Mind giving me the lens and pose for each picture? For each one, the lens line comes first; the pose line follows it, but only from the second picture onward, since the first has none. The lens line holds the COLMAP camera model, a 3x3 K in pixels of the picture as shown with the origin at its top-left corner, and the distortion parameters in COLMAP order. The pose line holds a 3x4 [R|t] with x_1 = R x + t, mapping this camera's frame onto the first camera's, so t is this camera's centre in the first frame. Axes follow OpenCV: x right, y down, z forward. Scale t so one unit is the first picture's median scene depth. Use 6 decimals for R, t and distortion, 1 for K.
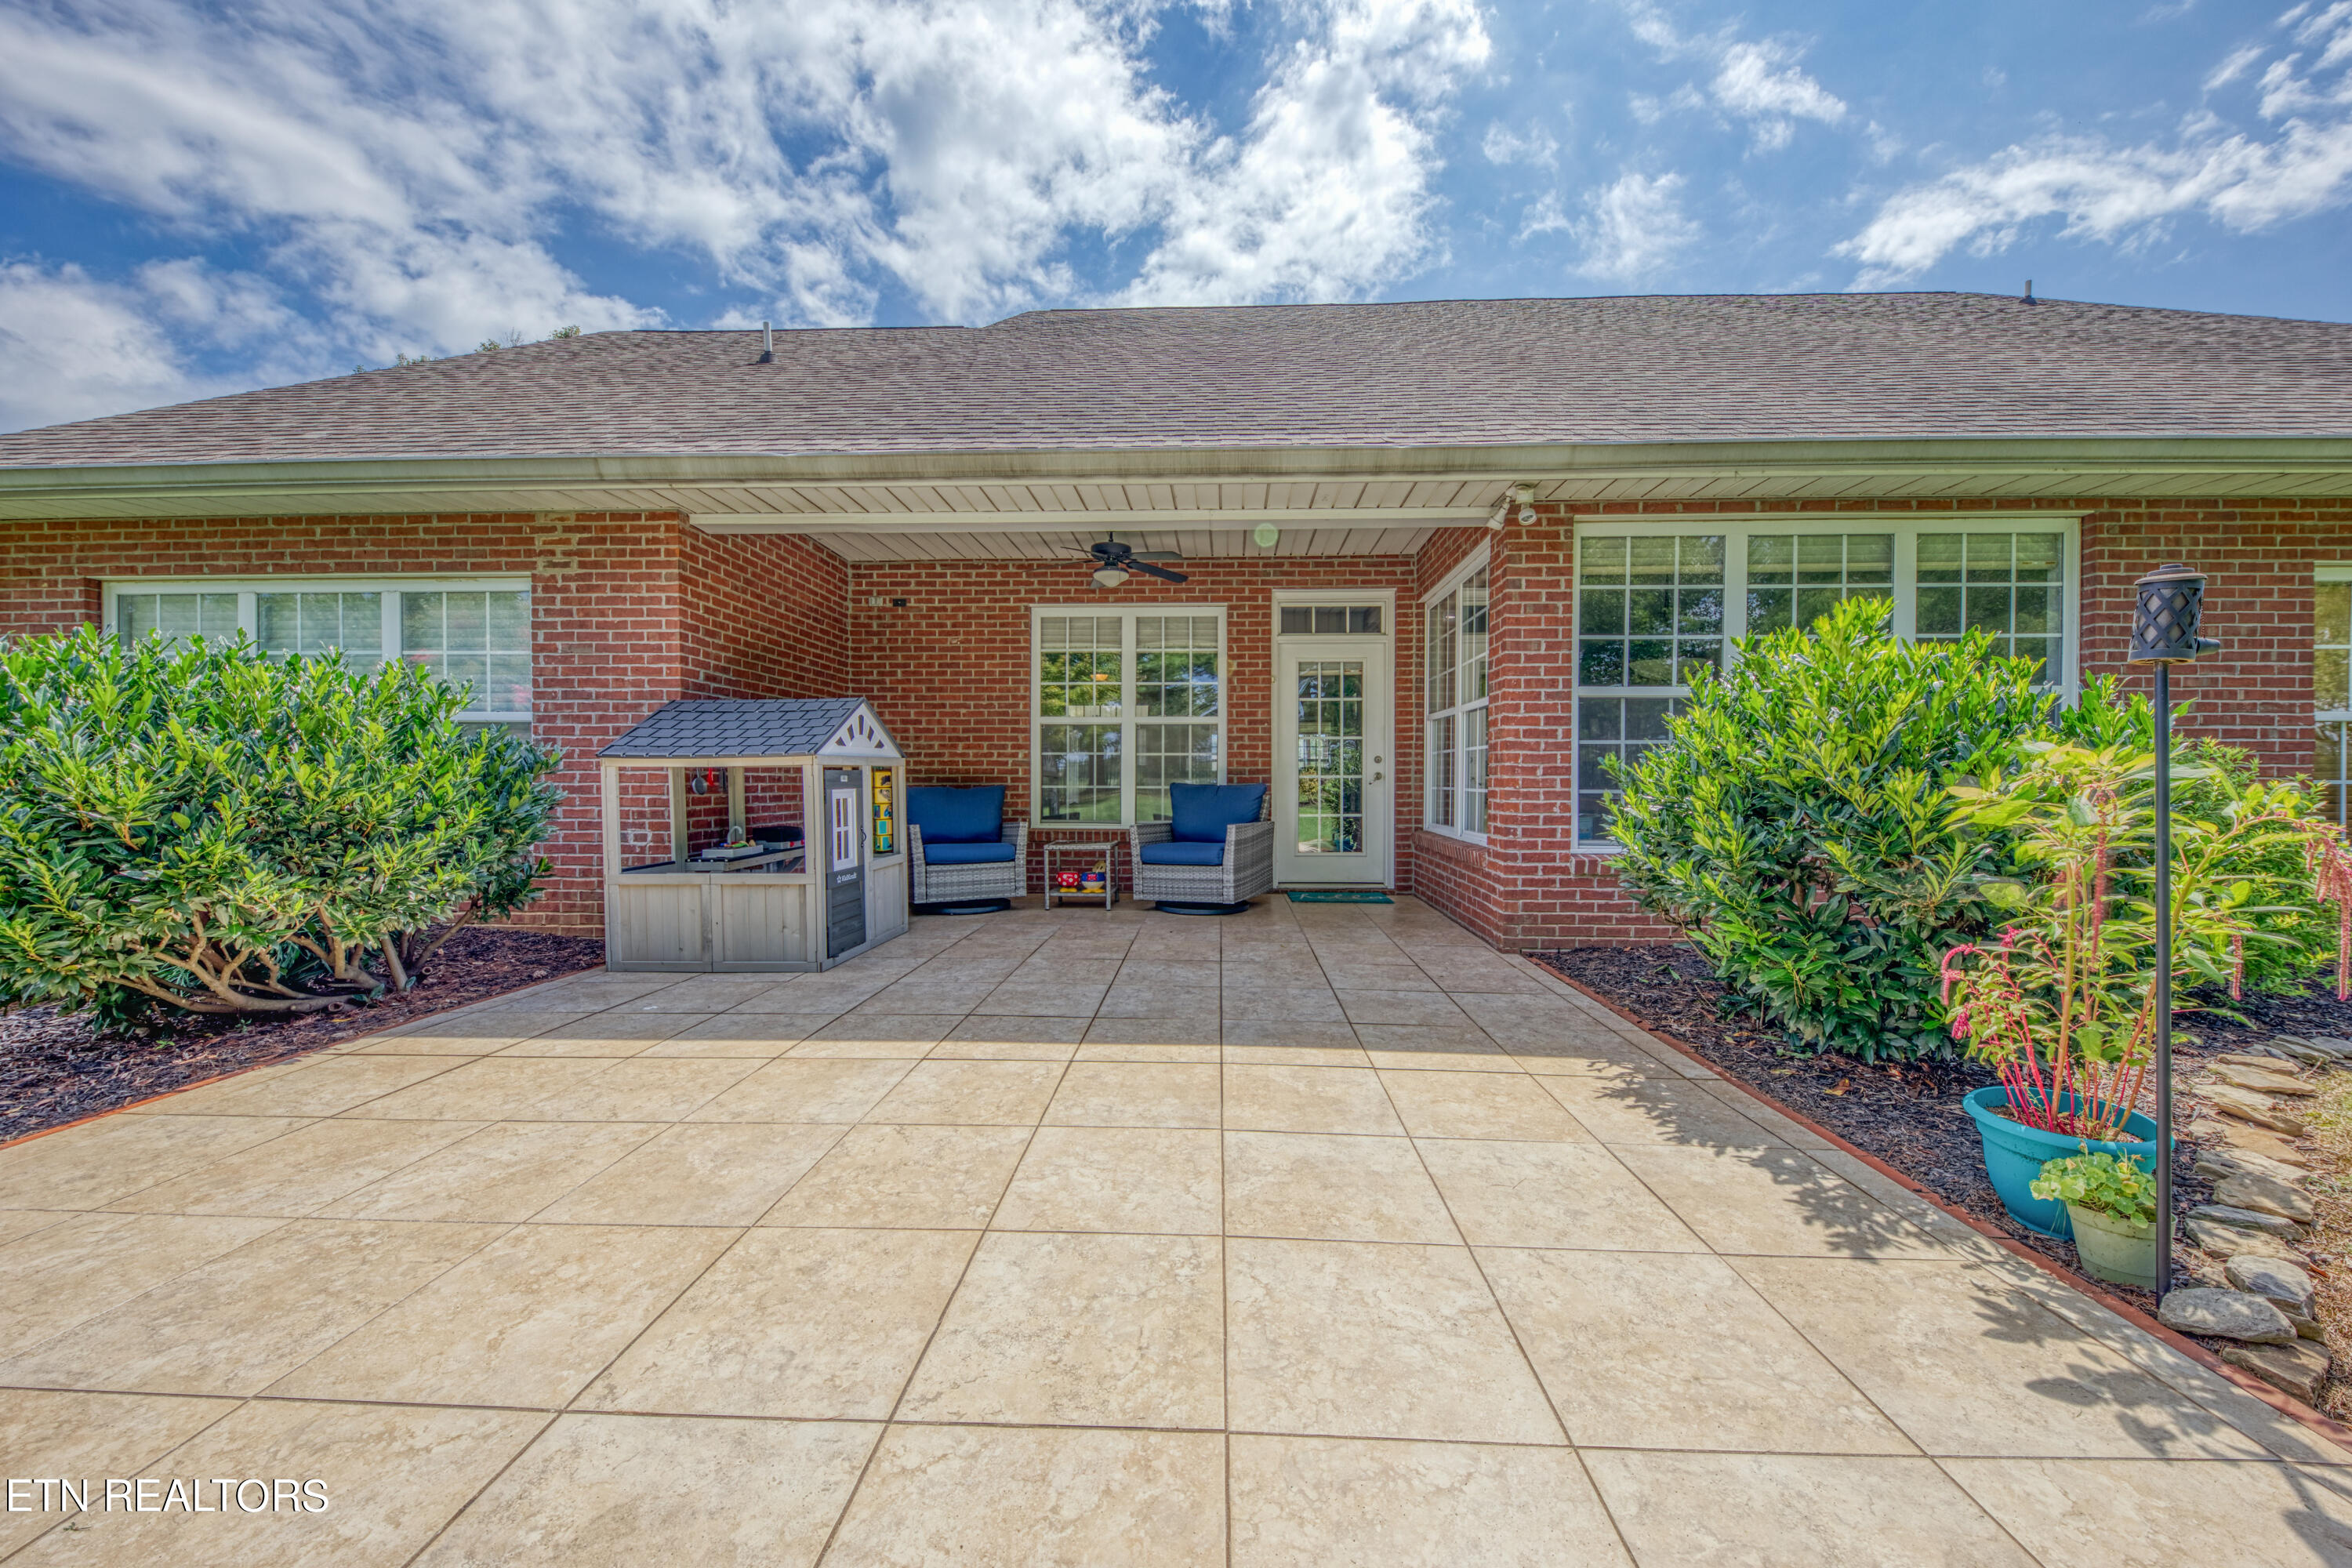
lens RADIAL K [[835.4, 0, 1178.6], [0, 835.4, 788.3], [0, 0, 1]] dist [0.003146, 0.000061]
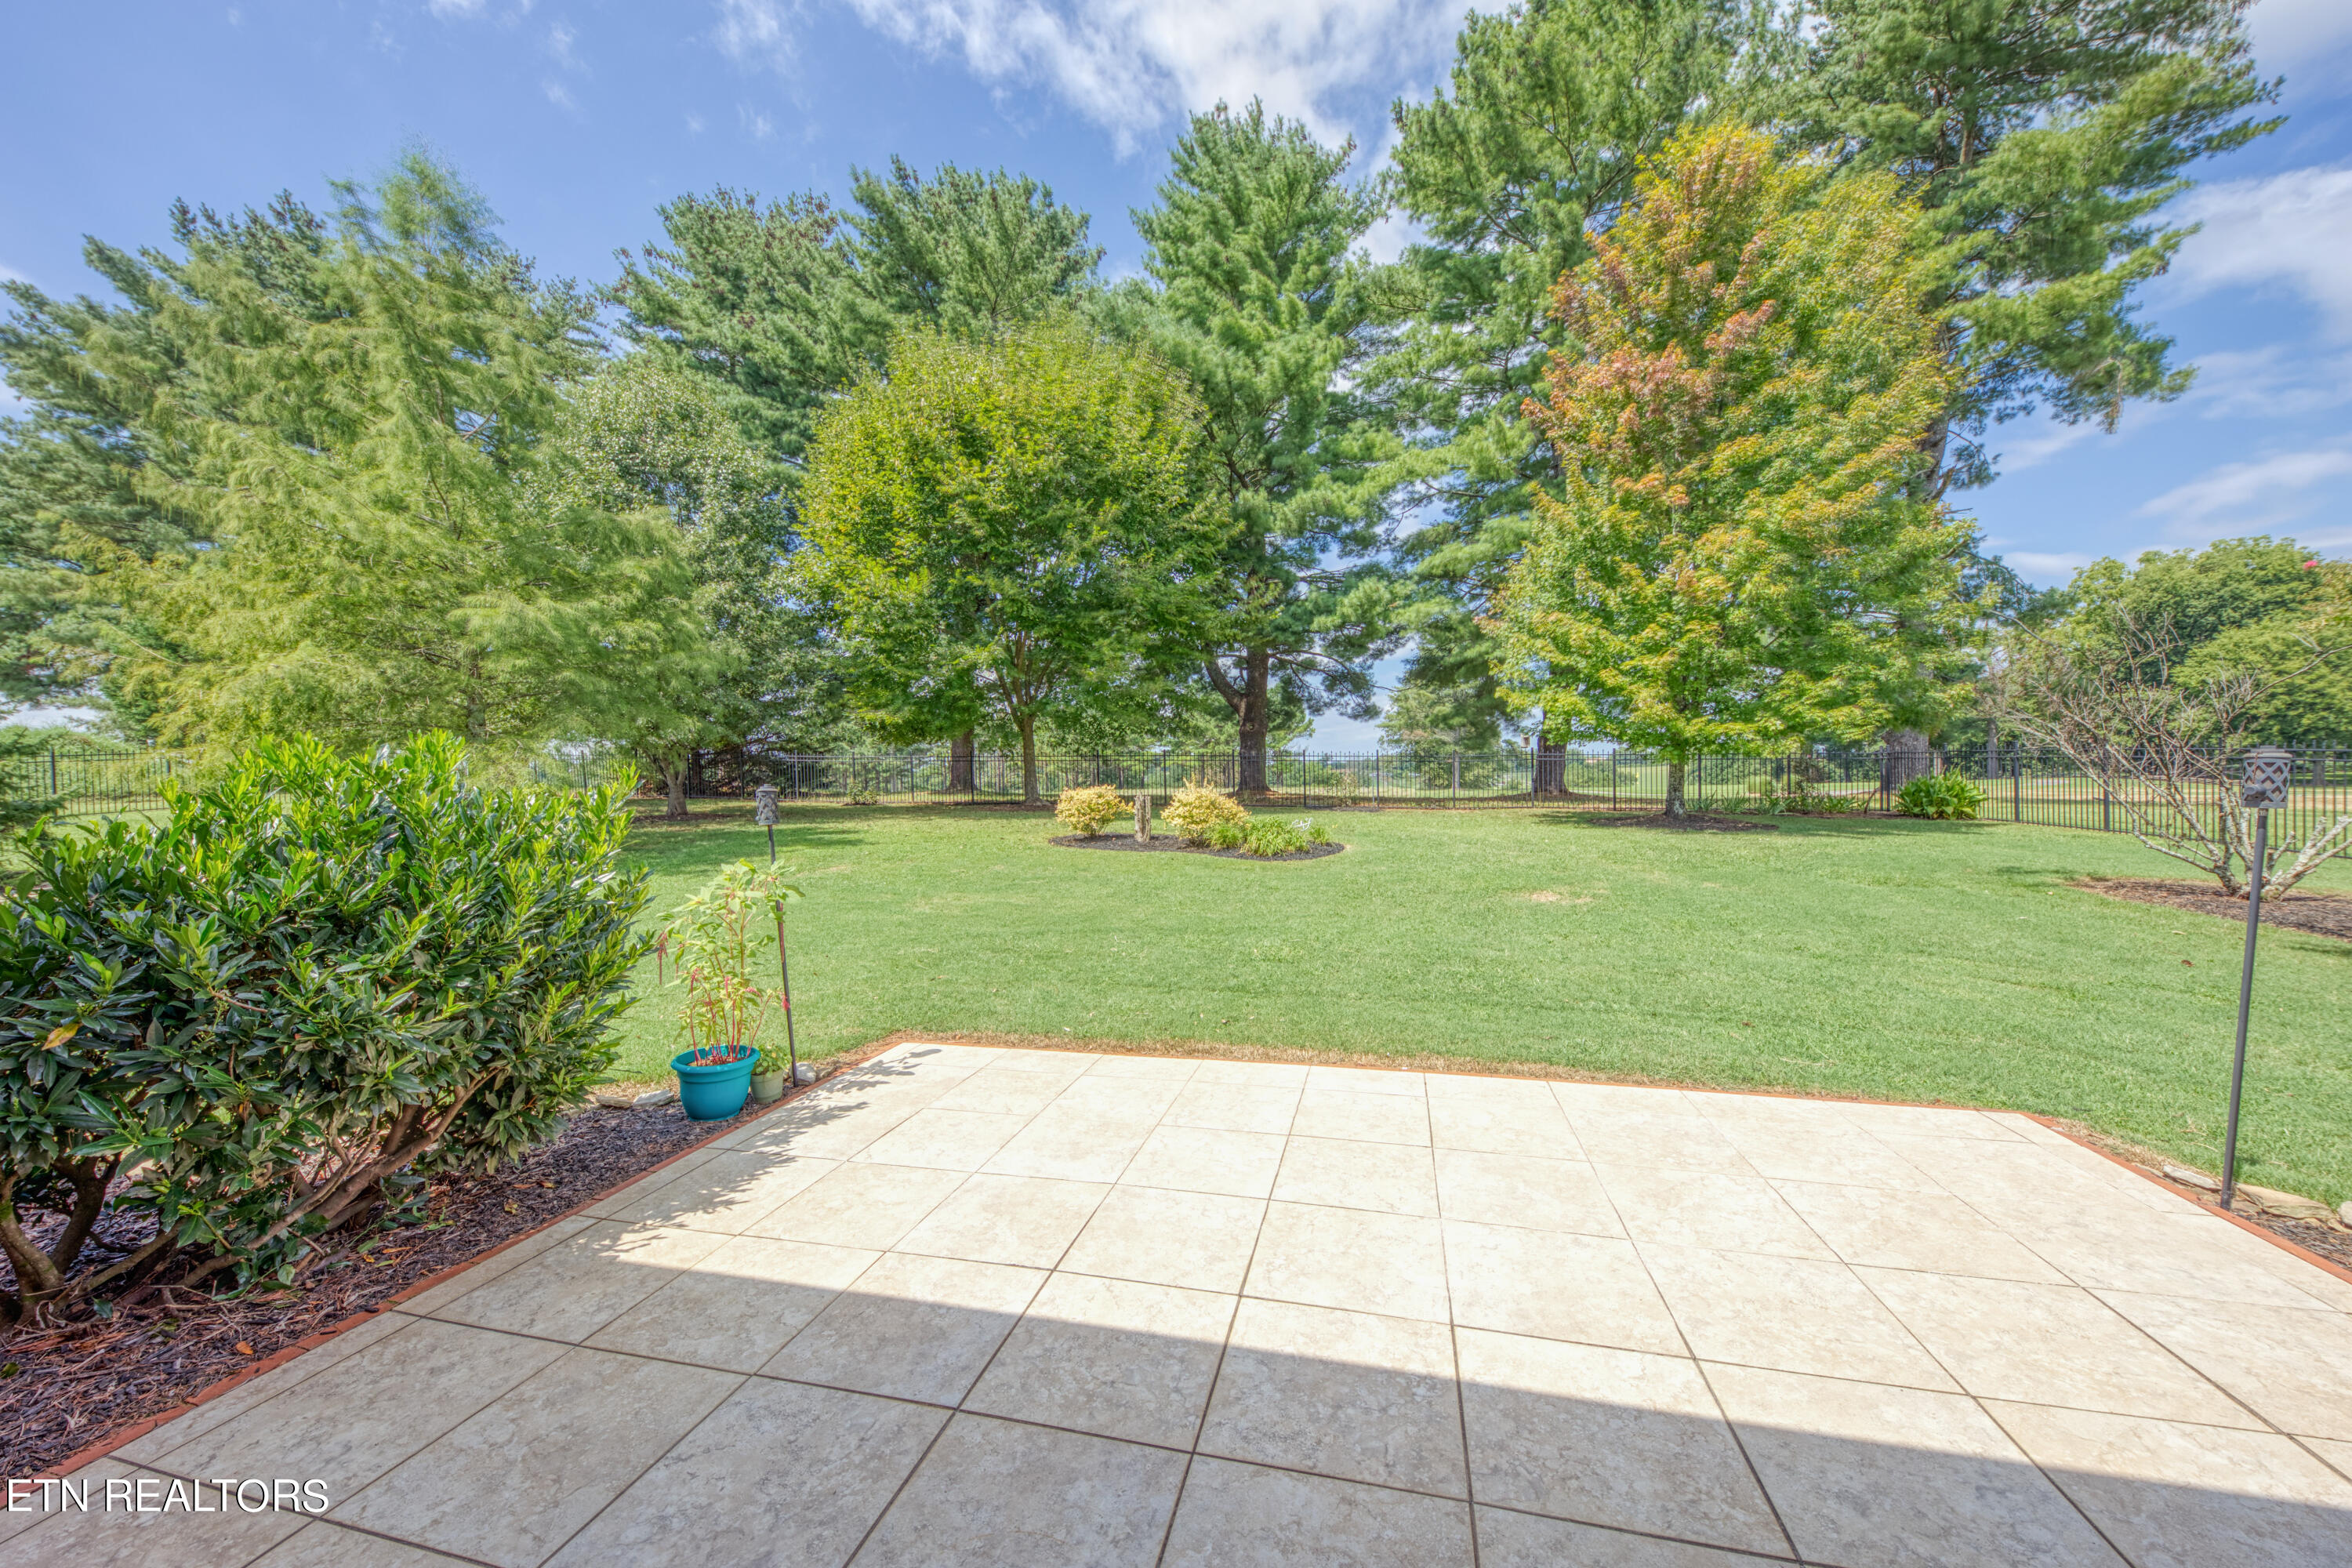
lens RADIAL K [[835.4, 0, 1171.7], [0, 835.4, 786.7], [0, 0, 1]] dist [0.003146, 0.000061]
pose [[-0.977851, 0.022365, 0.208106, -0.297468], [0.024559, 0.999667, 0.007964, -0.174039], [-0.207859, 0.012899, -0.978074, 2.206410]]
